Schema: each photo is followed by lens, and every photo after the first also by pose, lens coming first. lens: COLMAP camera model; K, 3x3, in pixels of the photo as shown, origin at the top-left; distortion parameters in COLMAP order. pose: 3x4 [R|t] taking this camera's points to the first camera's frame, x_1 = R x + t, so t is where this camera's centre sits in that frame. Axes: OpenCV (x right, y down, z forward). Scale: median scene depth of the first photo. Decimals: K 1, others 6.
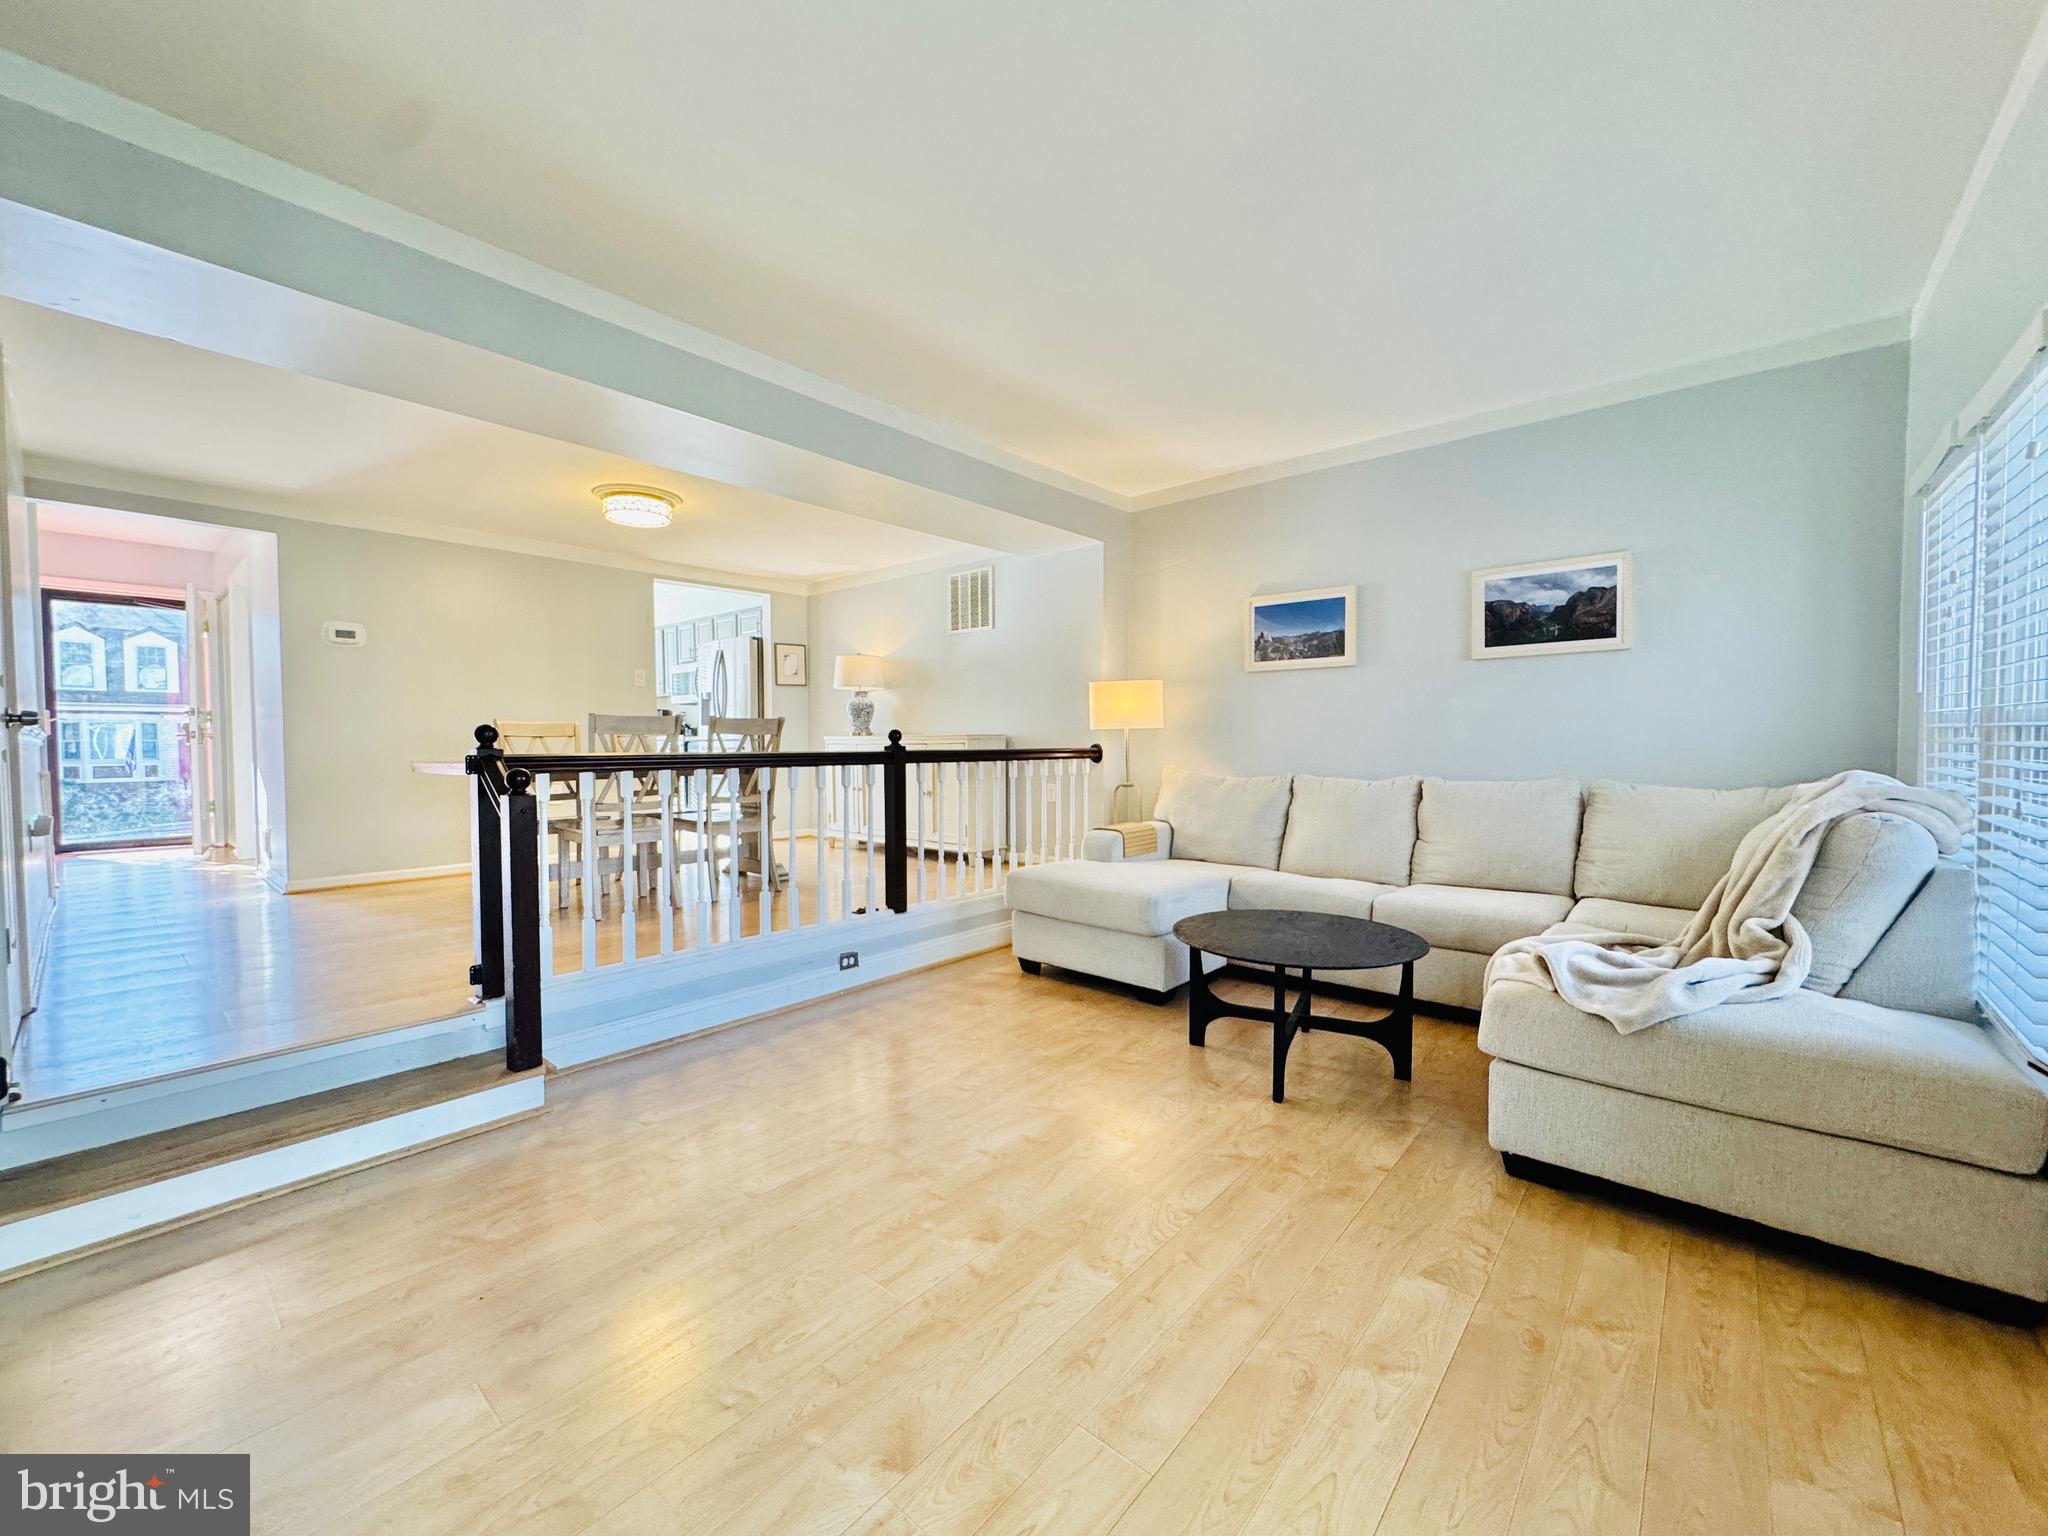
lens RADIAL K [[813.5, 0, 1024.0], [0, 813.5, 768.0], [0, 0, 1]] dist [-0.001994, 0.000620]
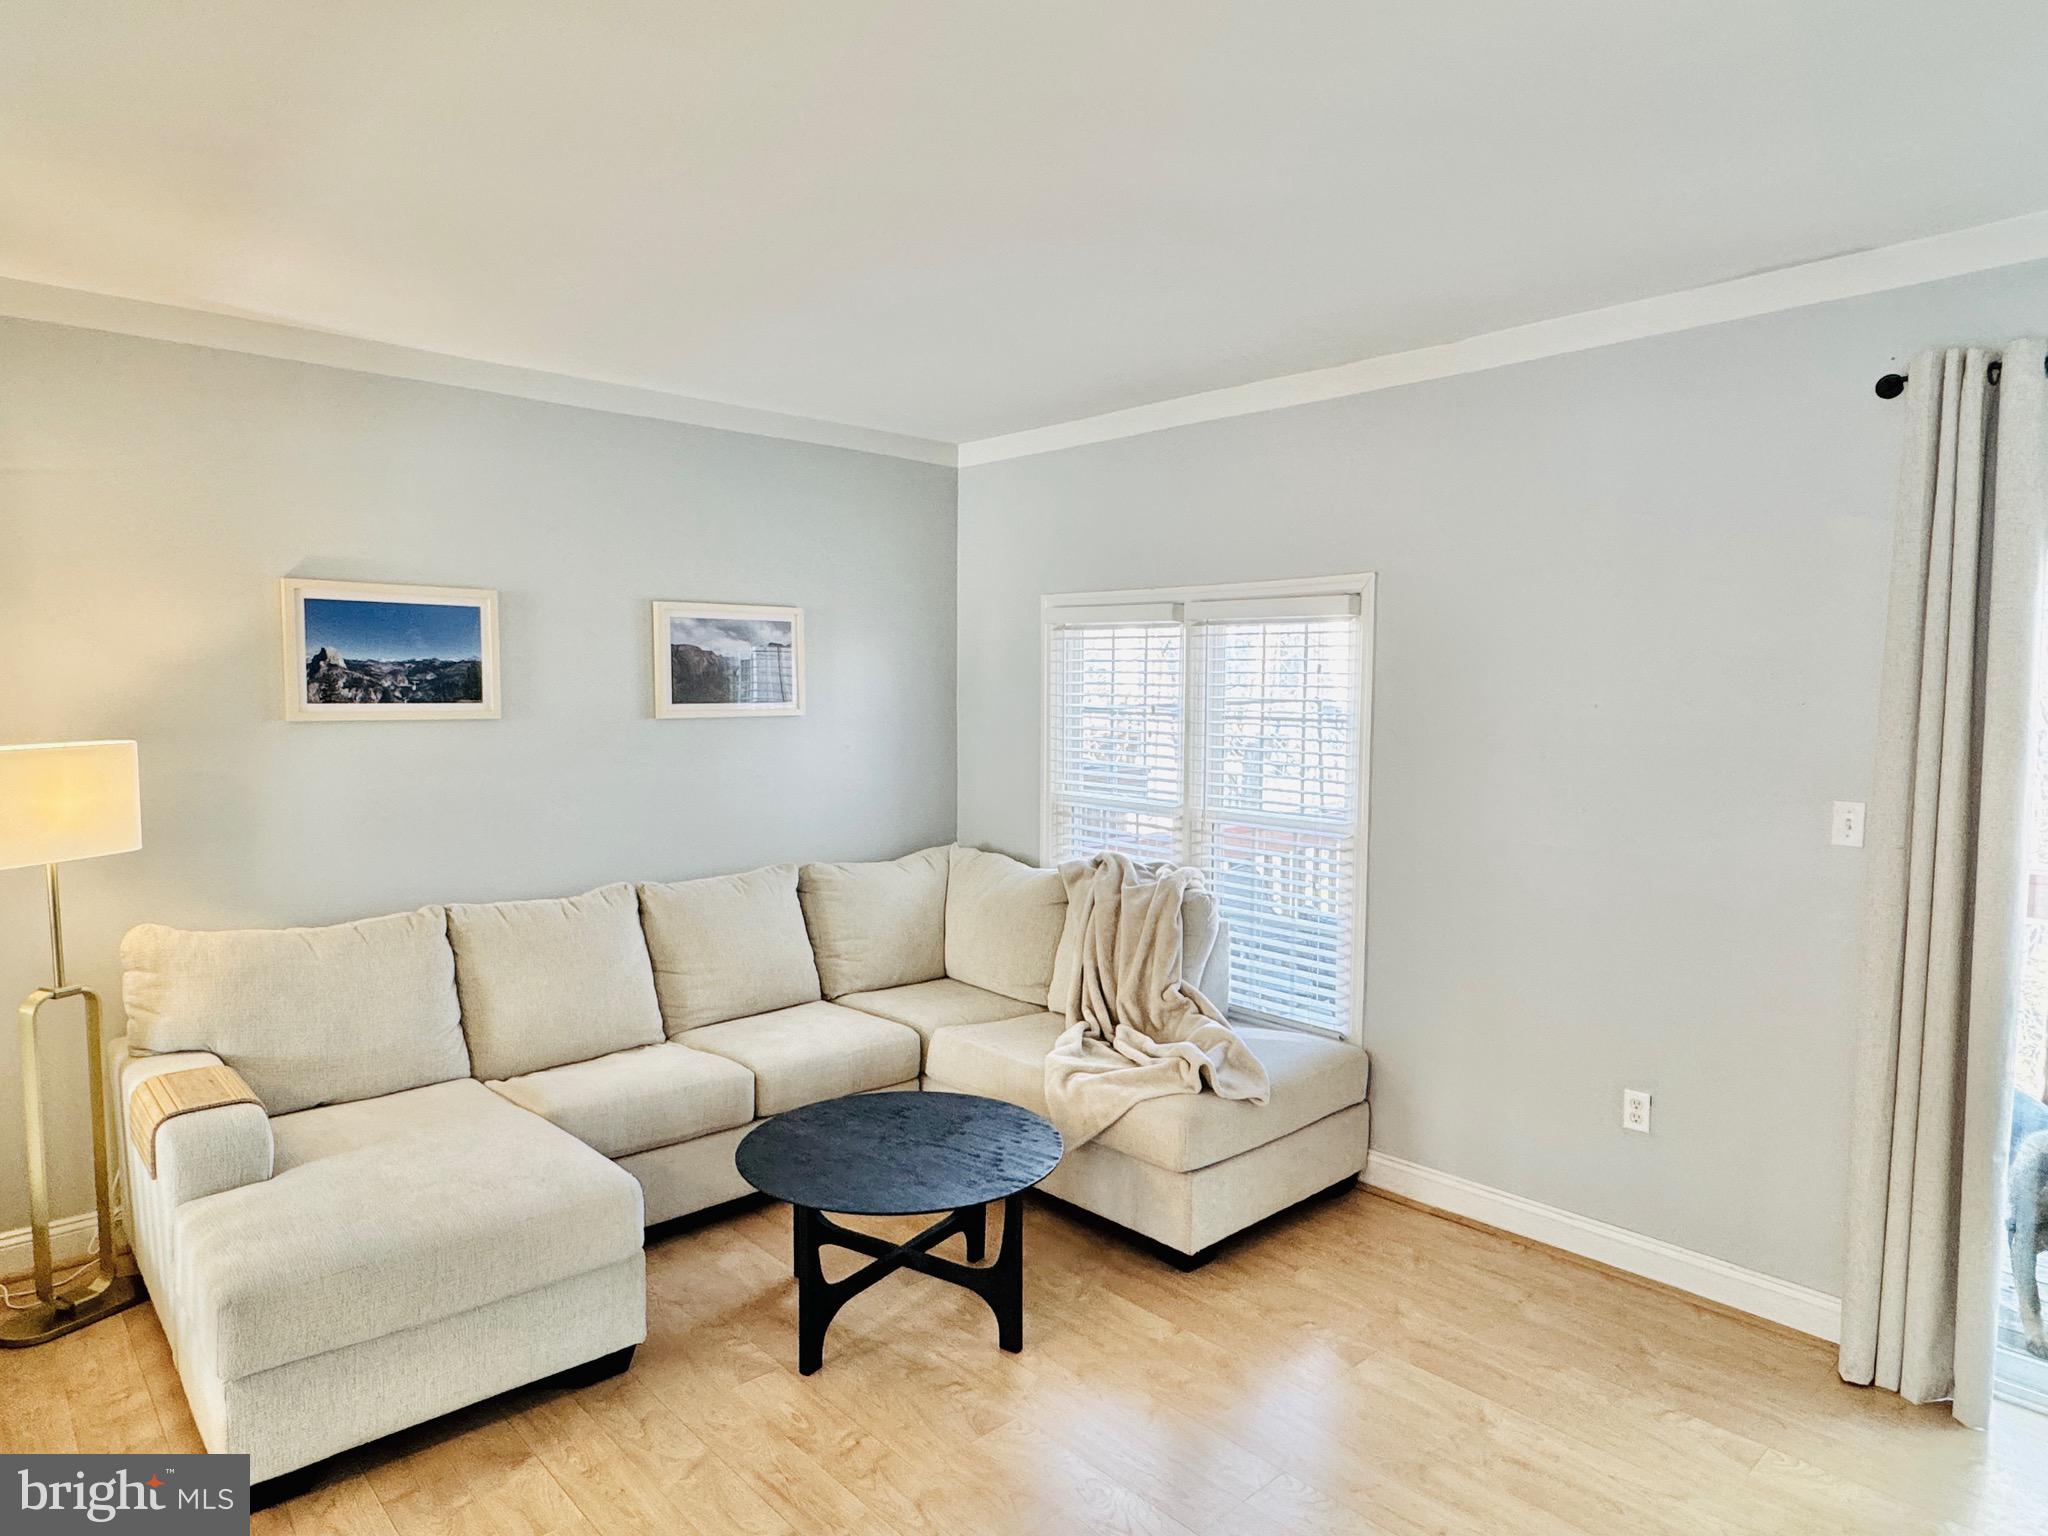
lens RADIAL K [[1209.1, 0, 1026.7], [0, 1209.1, 771.3], [0, 0, 1]] dist [0.001765, 0.000763]
pose [[0.124210, -0.061989, 0.990318, -0.527744], [0.029853, 0.997828, 0.058715, -0.143323], [-0.991807, 0.022271, 0.125791, 0.533707]]
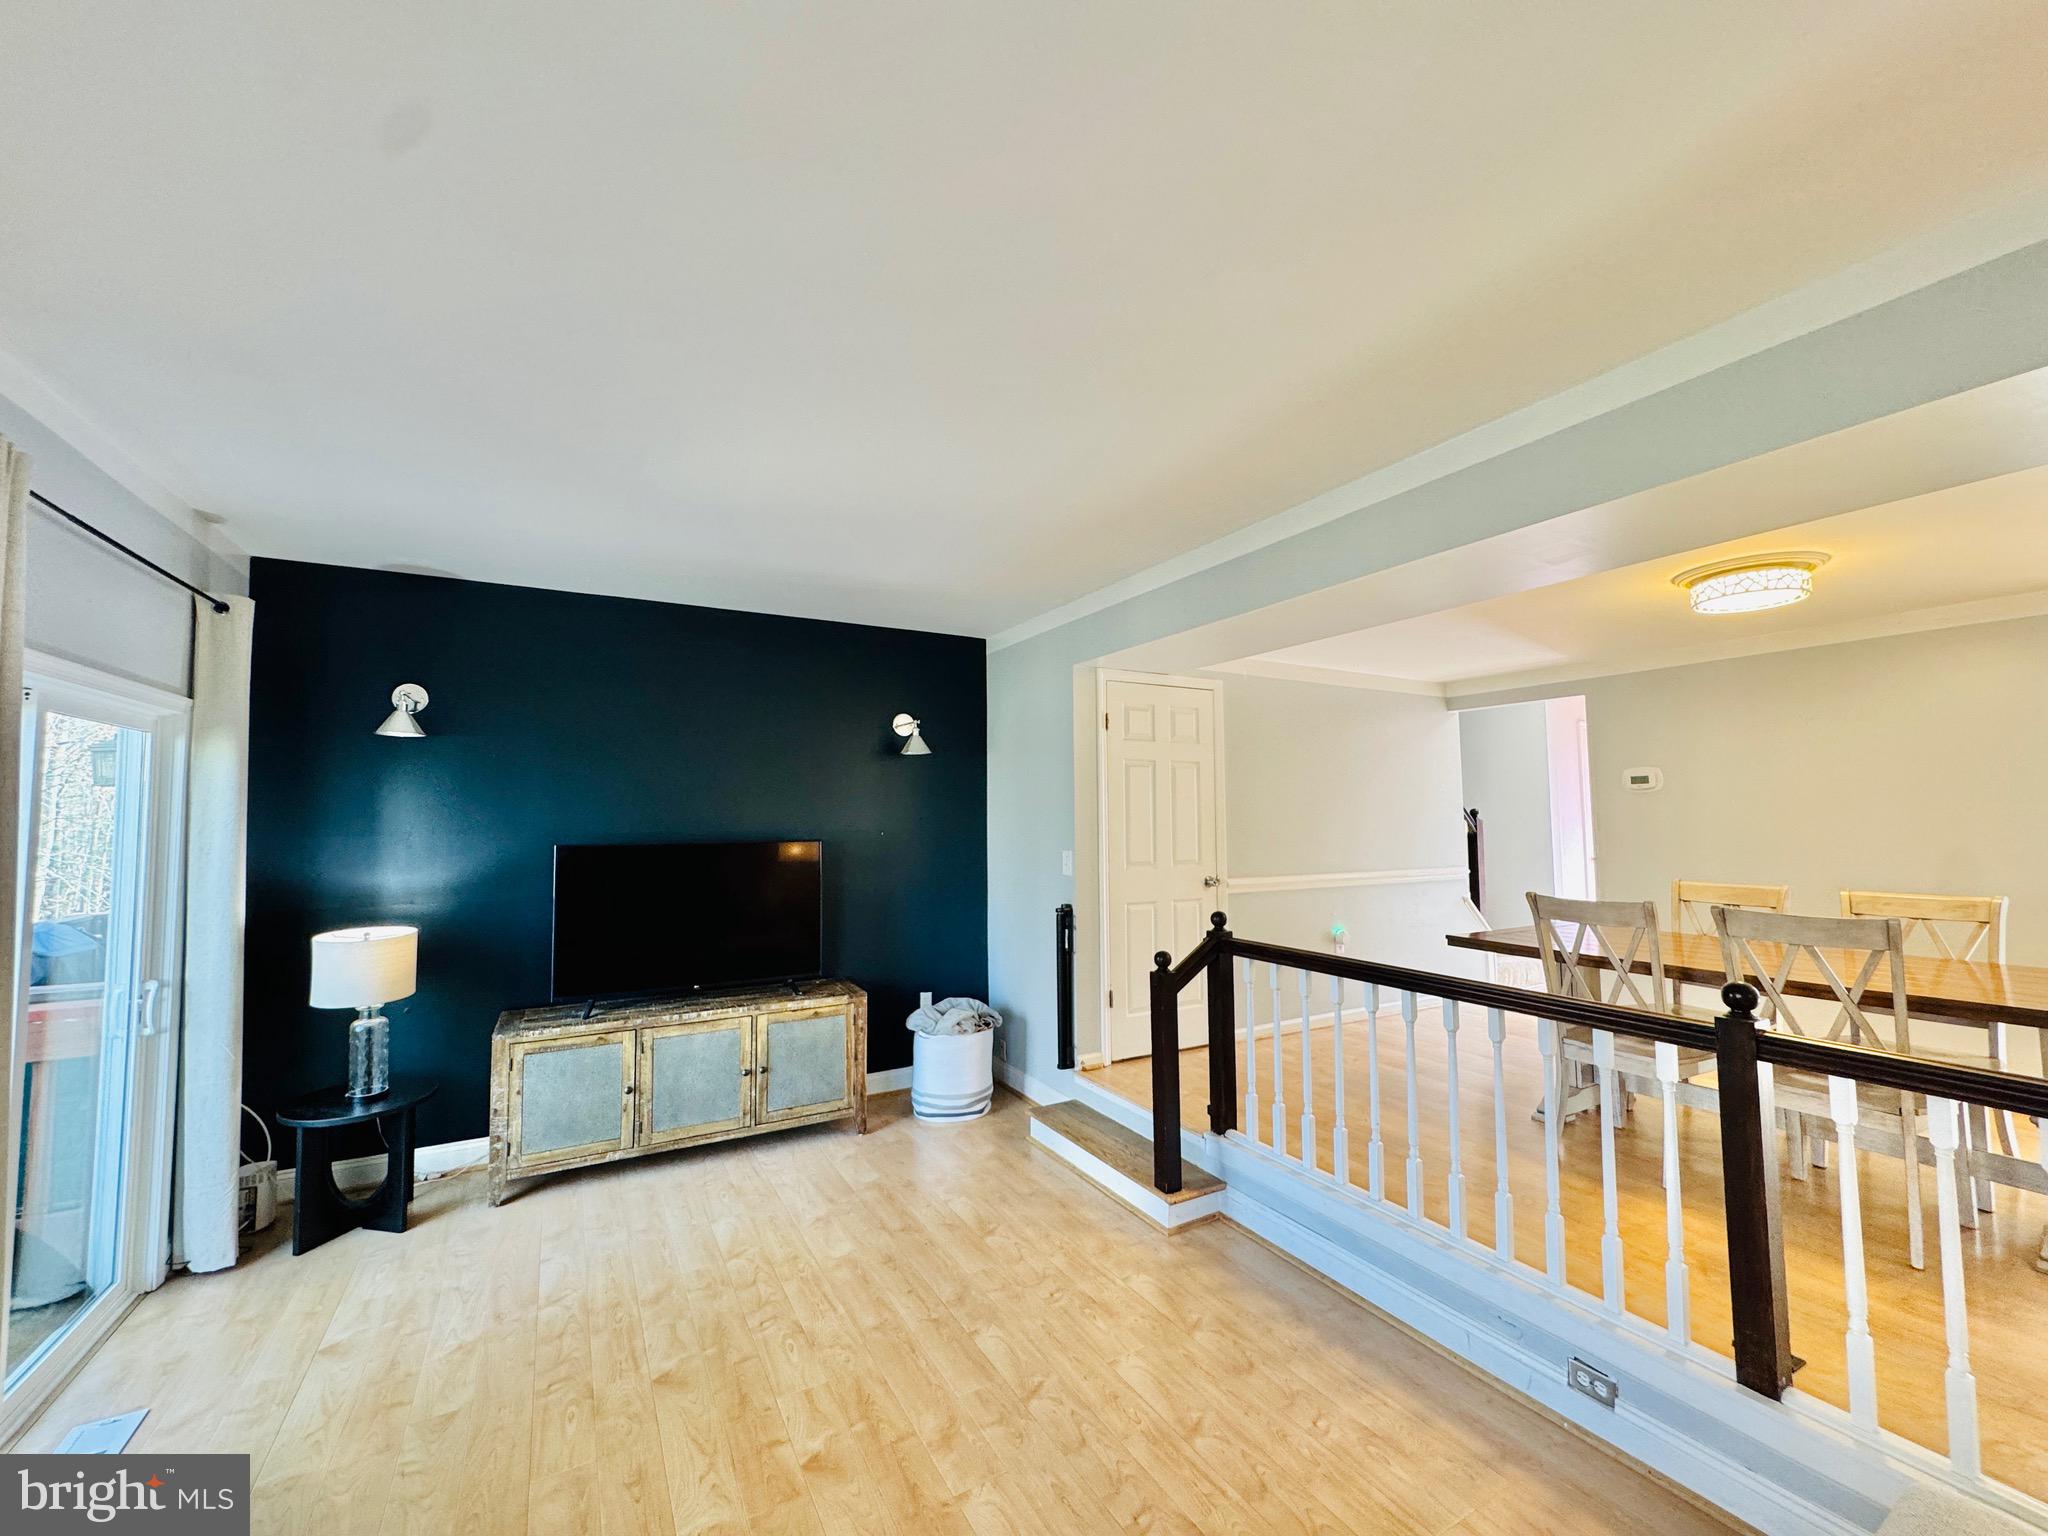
lens RADIAL K [[813.5, 0, 1024.0], [0, 813.5, 768.0], [0, 0, 1]] dist [-0.001994, 0.000620]
pose [[-0.335552, -0.050123, -0.940687, 0.431493], [-0.023154, 0.998721, -0.044956, -0.141996], [0.941737, 0.006696, -0.336283, 0.756657]]
